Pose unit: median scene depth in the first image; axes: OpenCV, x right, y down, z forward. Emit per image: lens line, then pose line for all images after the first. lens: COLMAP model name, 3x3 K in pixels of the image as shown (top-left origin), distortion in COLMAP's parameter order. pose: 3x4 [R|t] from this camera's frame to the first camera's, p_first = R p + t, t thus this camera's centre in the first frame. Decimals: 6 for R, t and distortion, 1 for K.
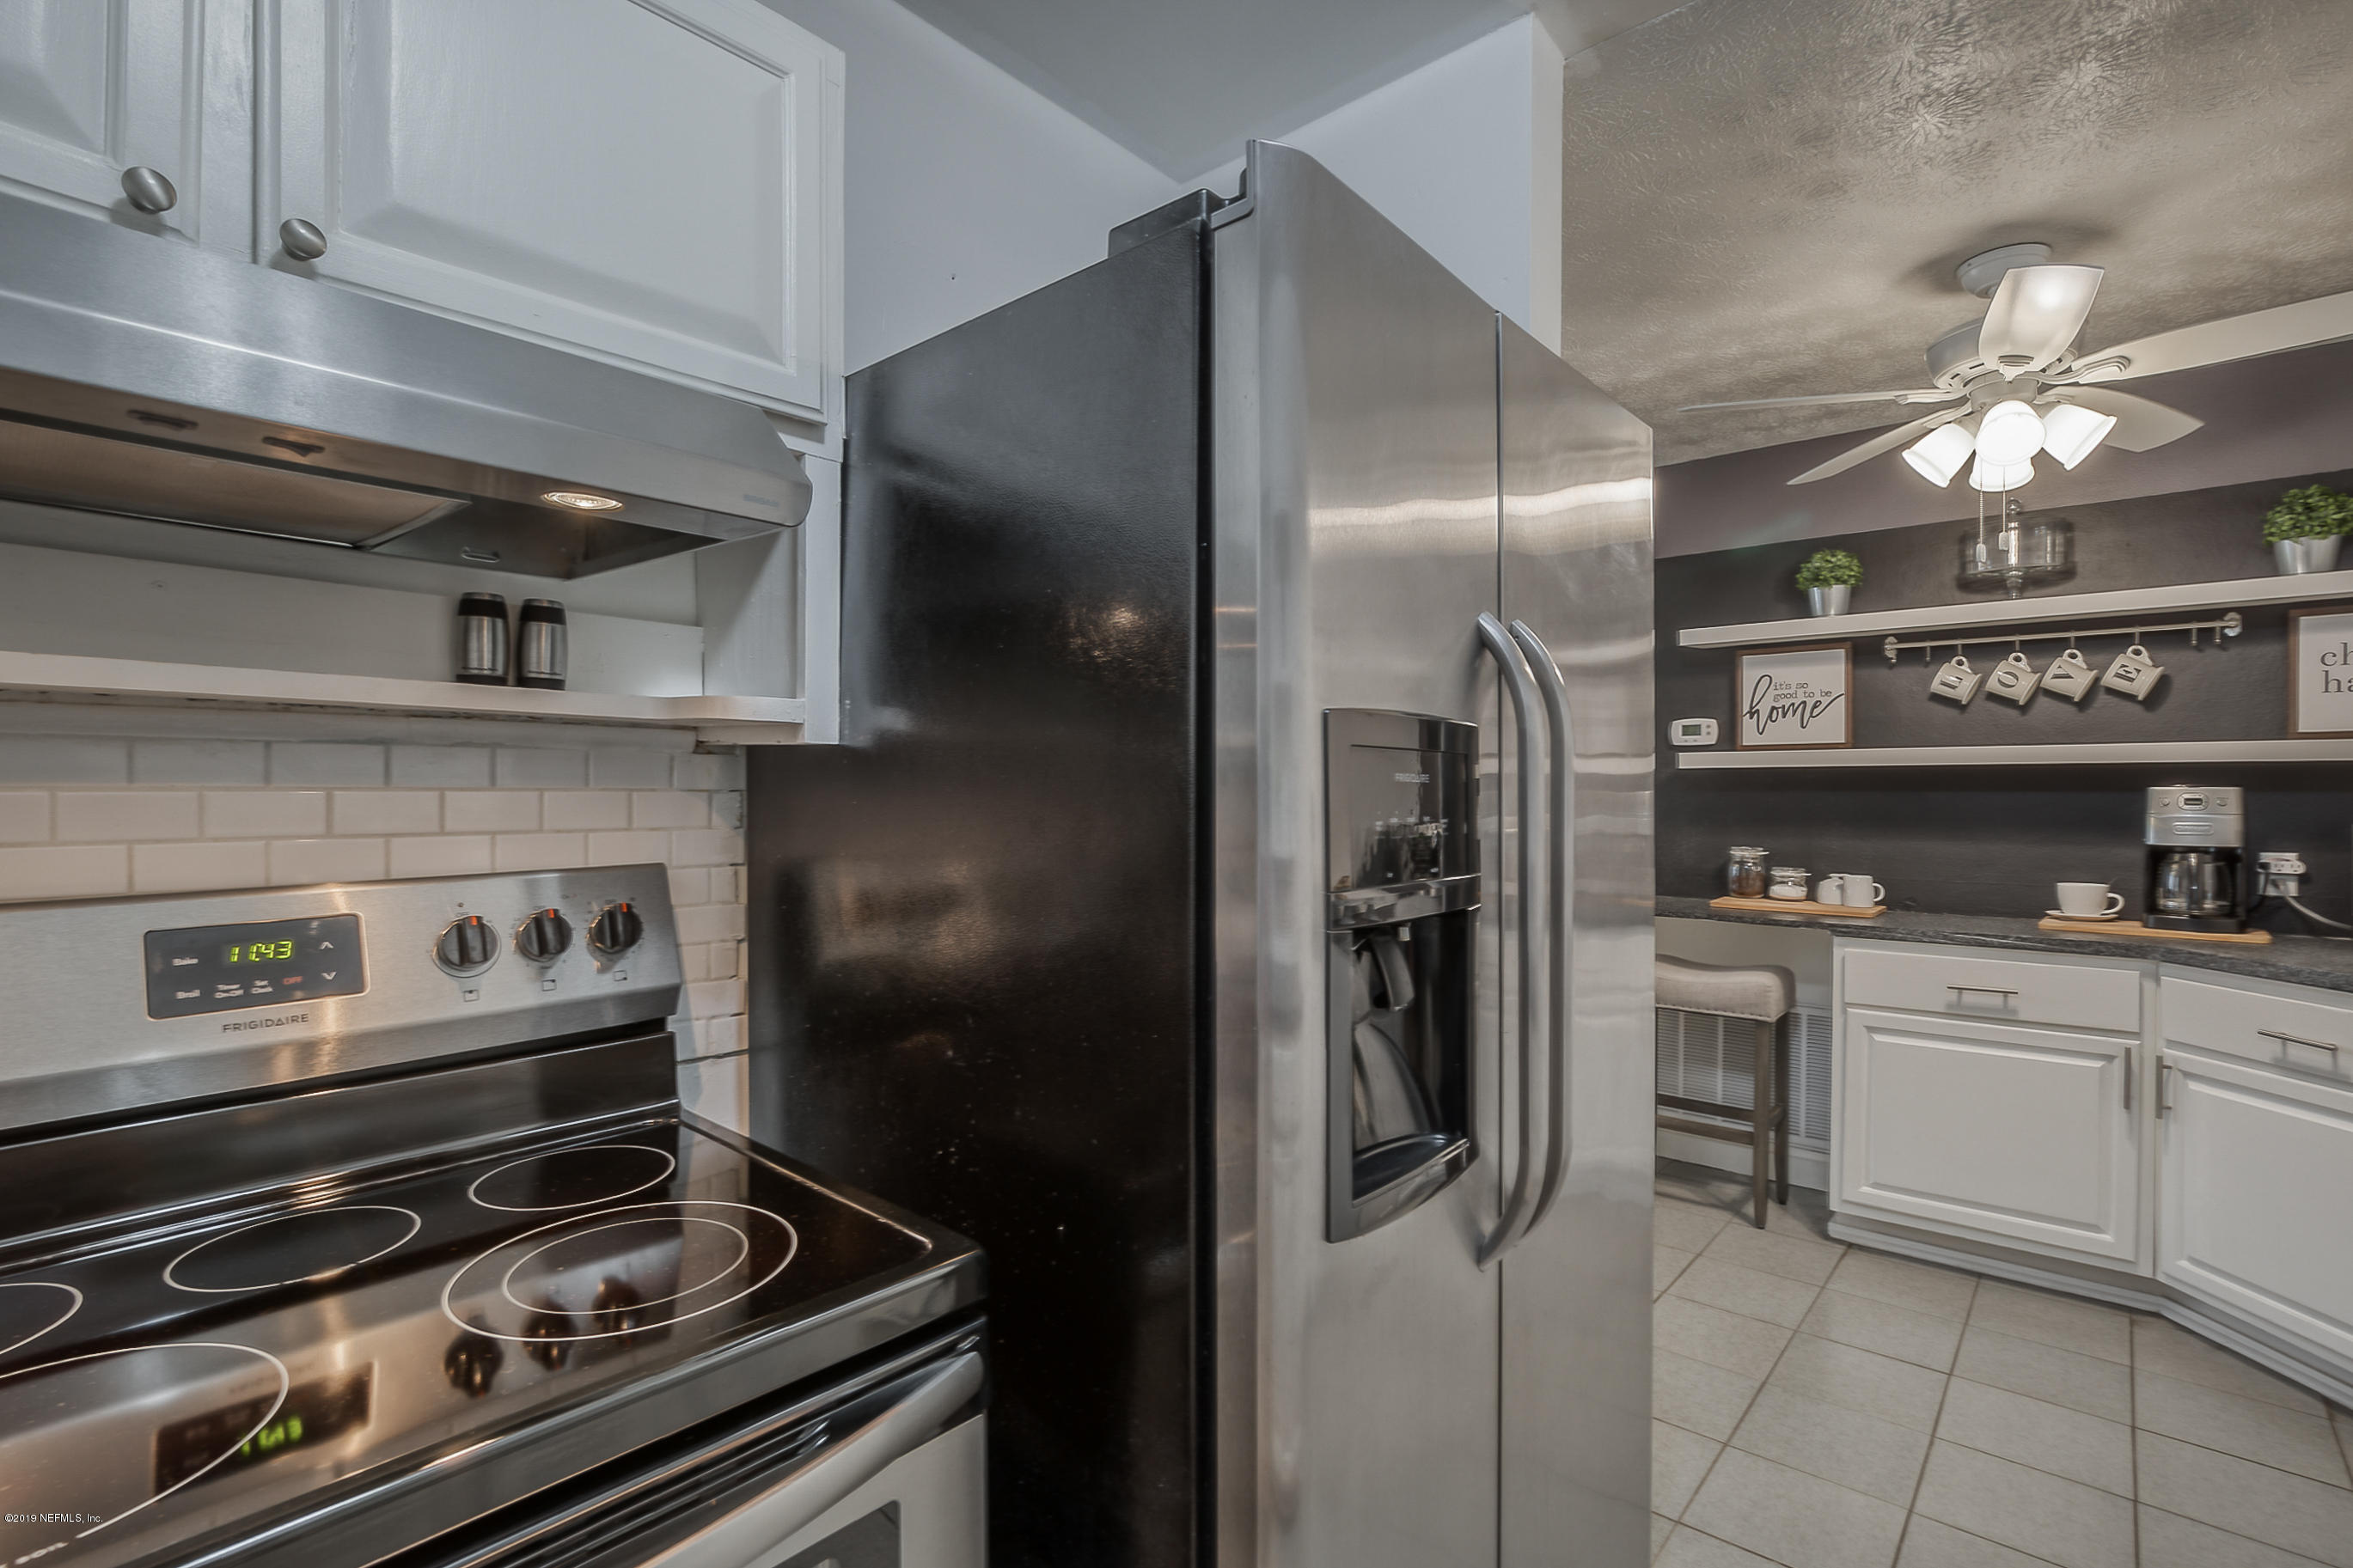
lens RADIAL K [[1117.4, 0, 1177.2], [0, 1117.4, 792.2], [0, 0, 1]] dist [-0.020939, 0.011788]
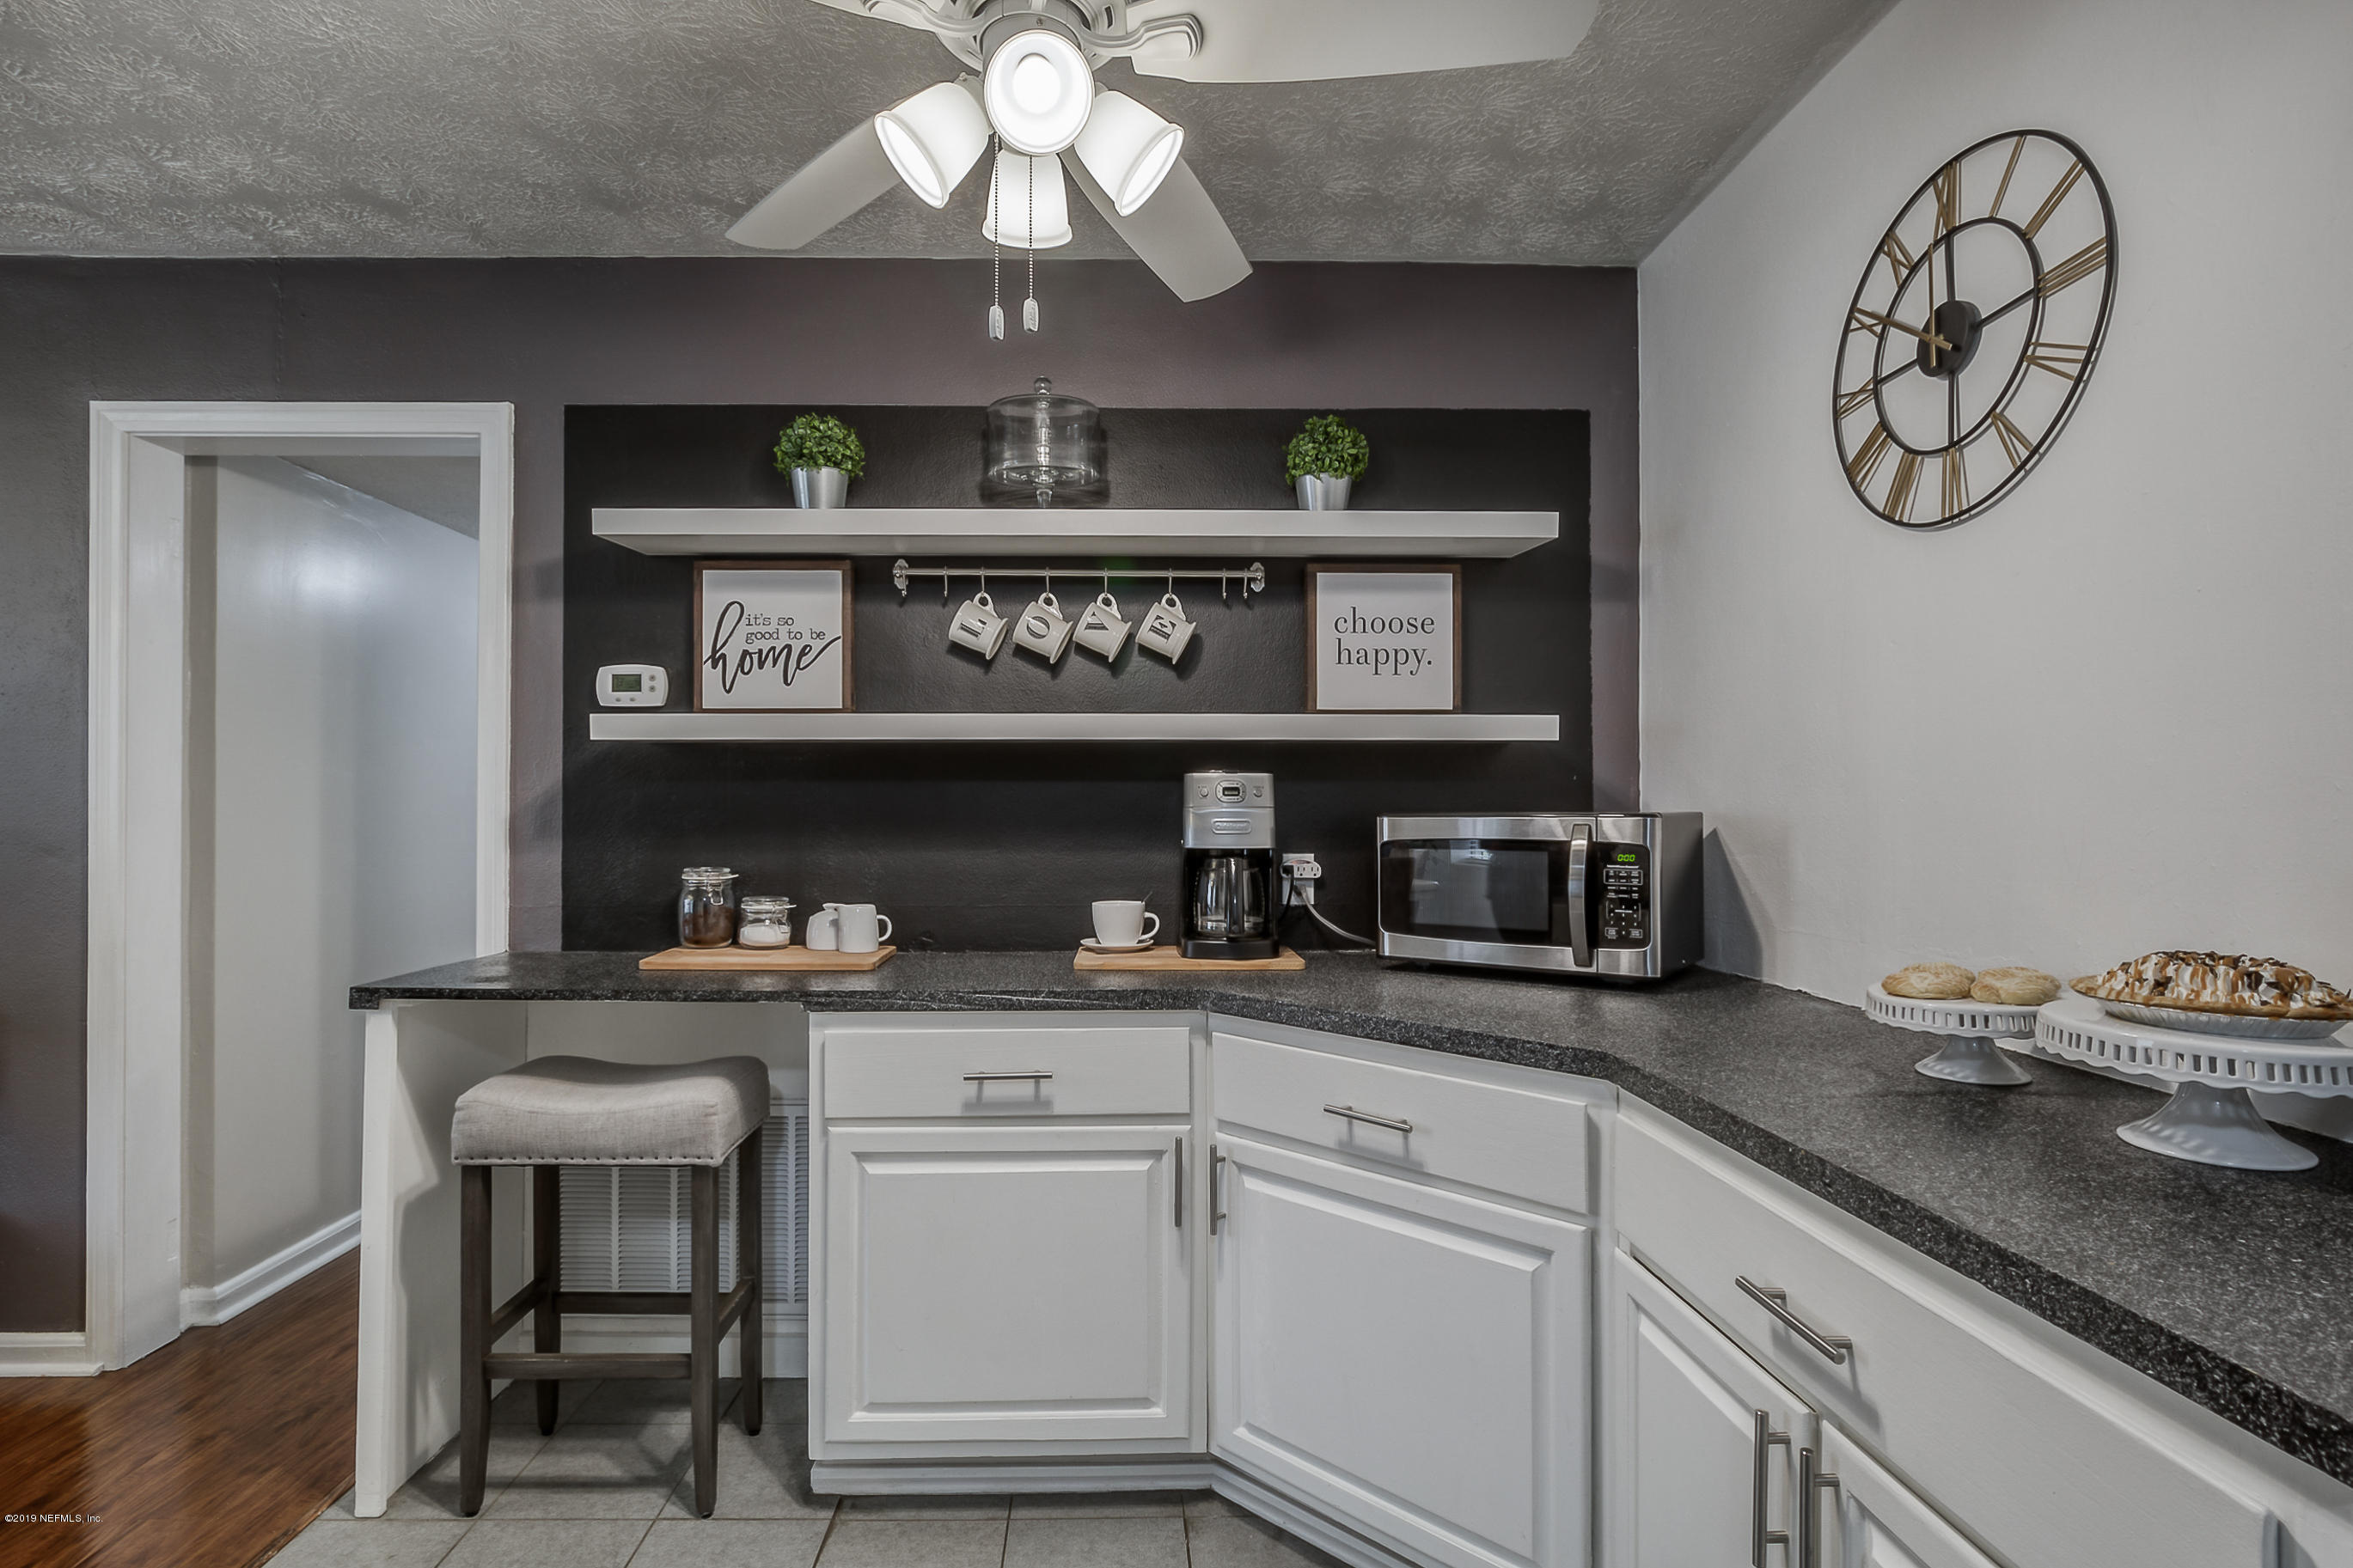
lens RADIAL K [[1093.4, 0, 1143.3], [0, 1093.4, 840.2], [0, 0, 1]] dist [-0.048372, 0.000266]
pose [[0.739655, -0.023551, 0.672574, 0.326823], [0.002143, 0.999465, 0.032641, 0.016244], [-0.672982, -0.022702, 0.739310, 0.435261]]
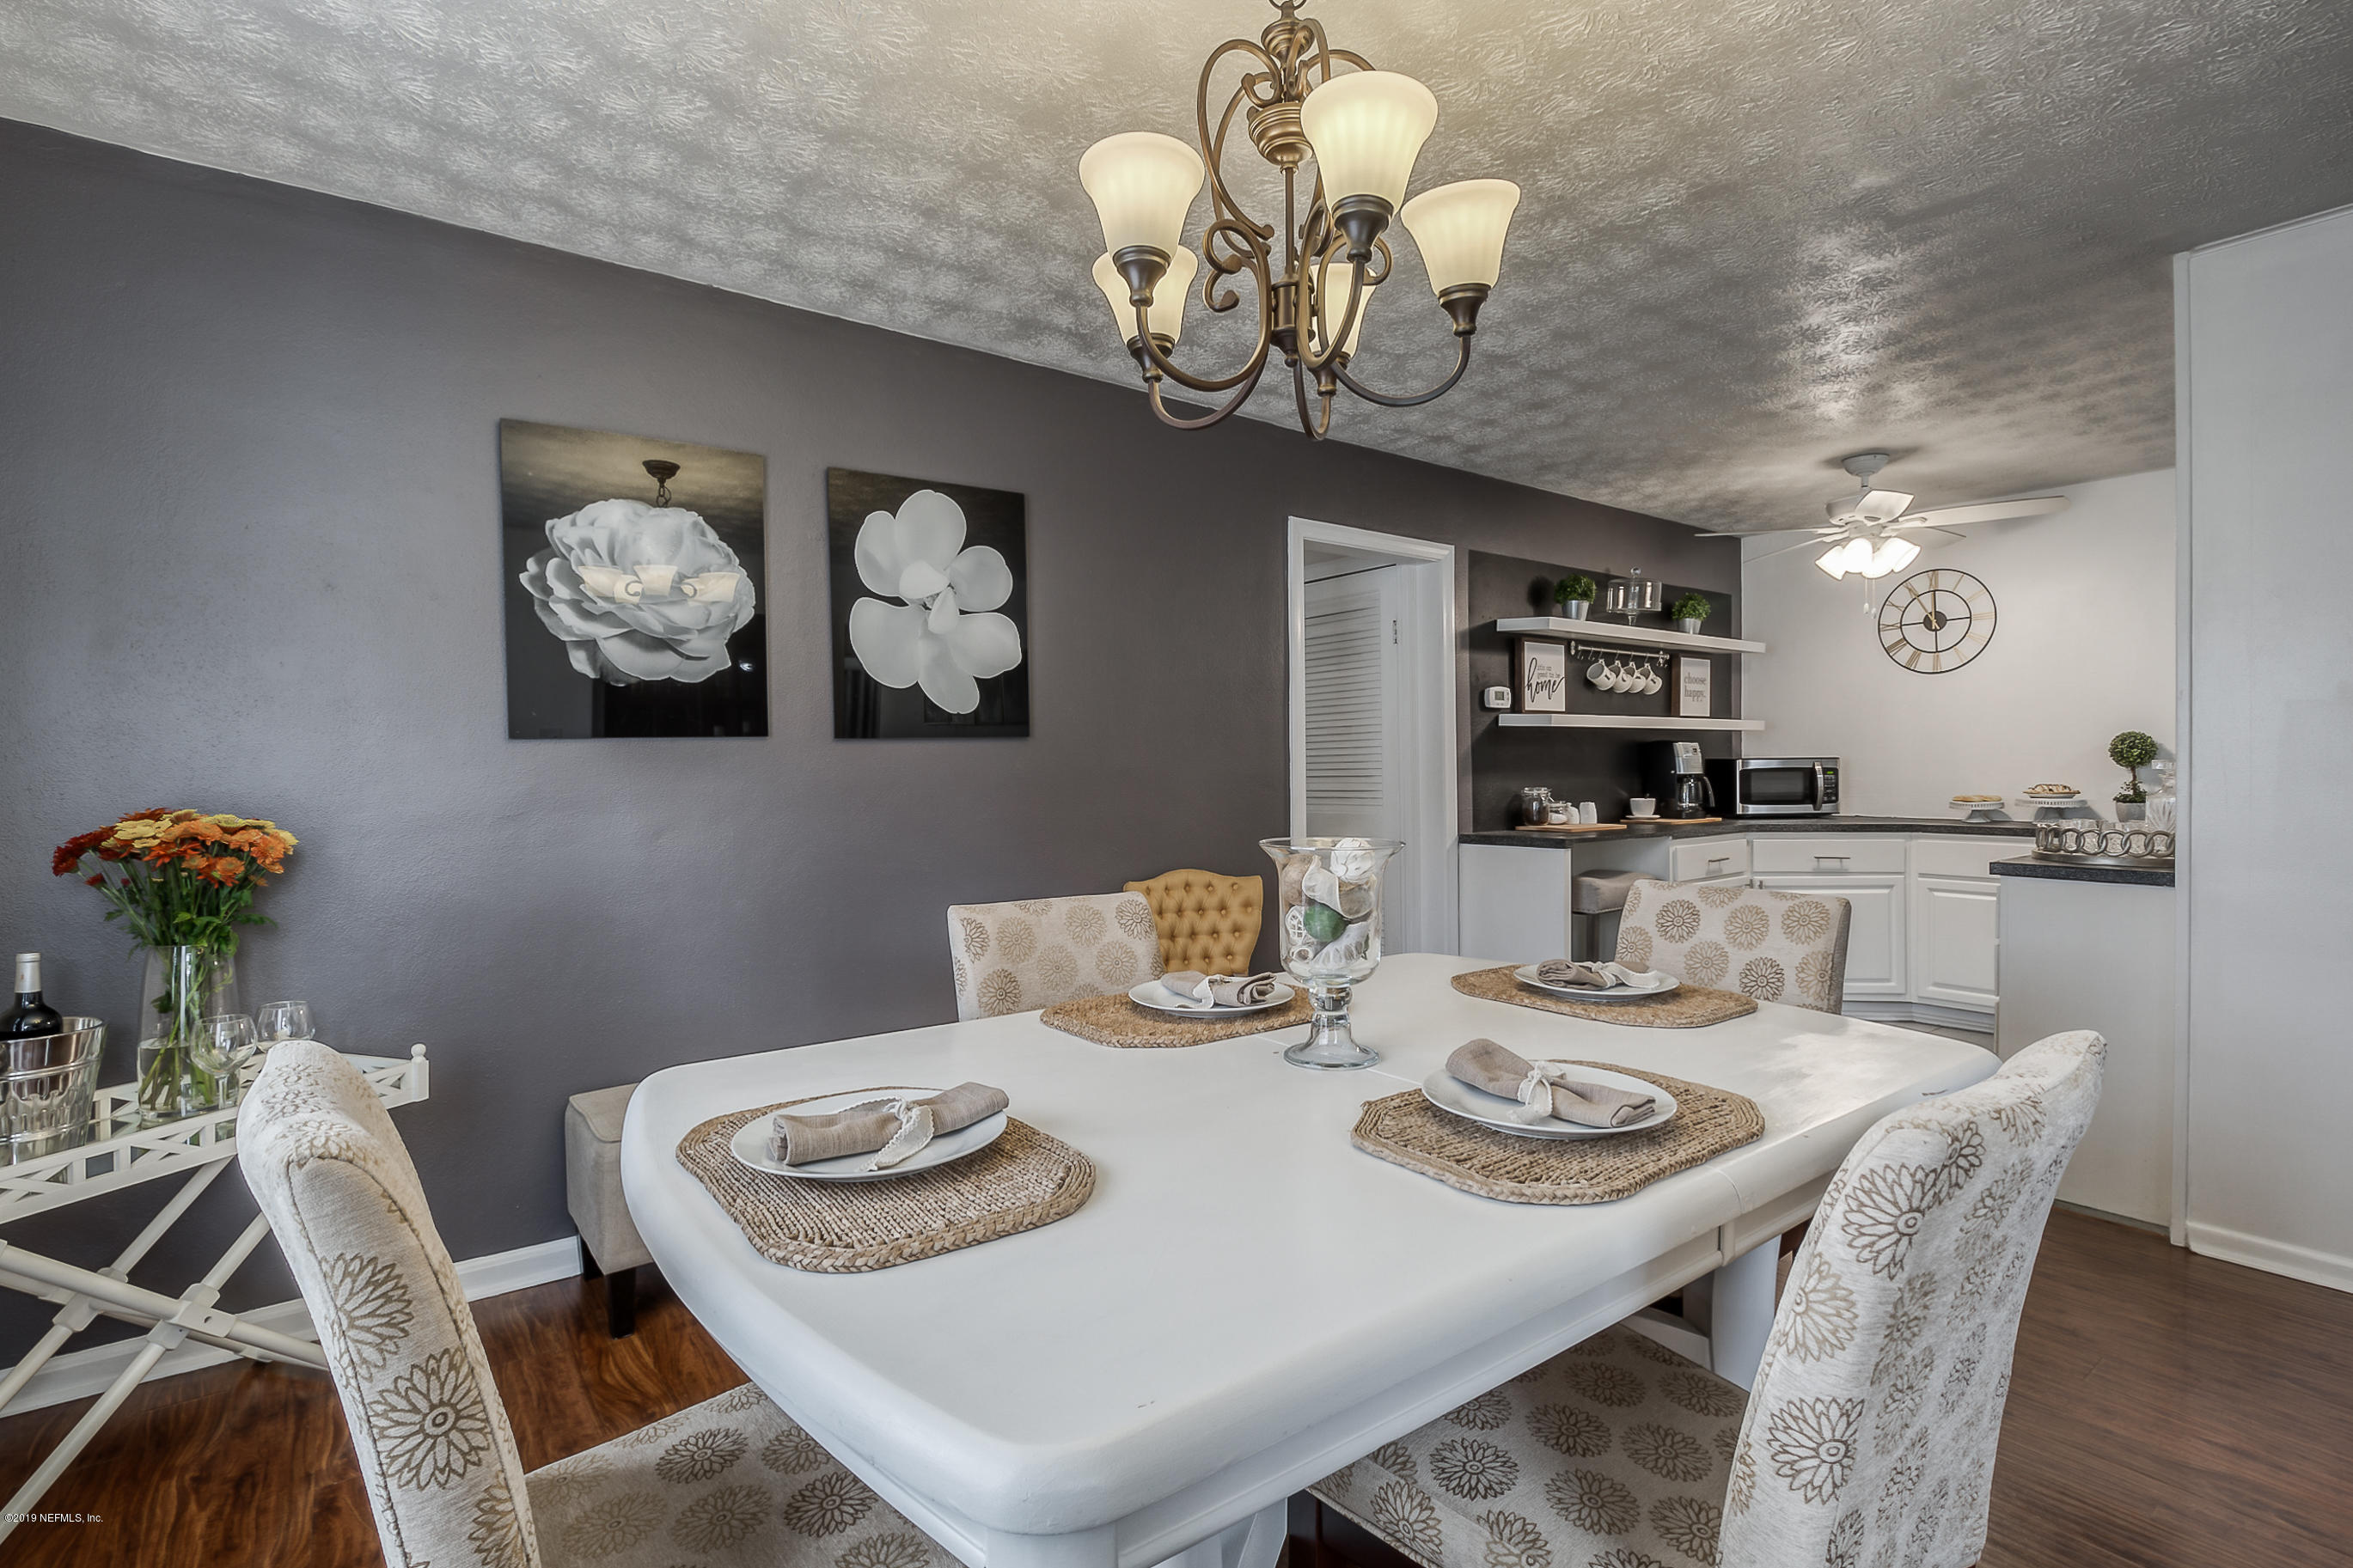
lens RADIAL K [[1157.8, 0, 1176.5], [0, 1157.8, 784.0], [0, 0, 1]] dist [0.000054, 0.000517]
pose [[0.176592, -0.022339, 0.984031, -1.074299], [0.010734, 0.999727, 0.020769, 0.014545], [-0.984226, 0.006895, 0.176784, 1.384071]]
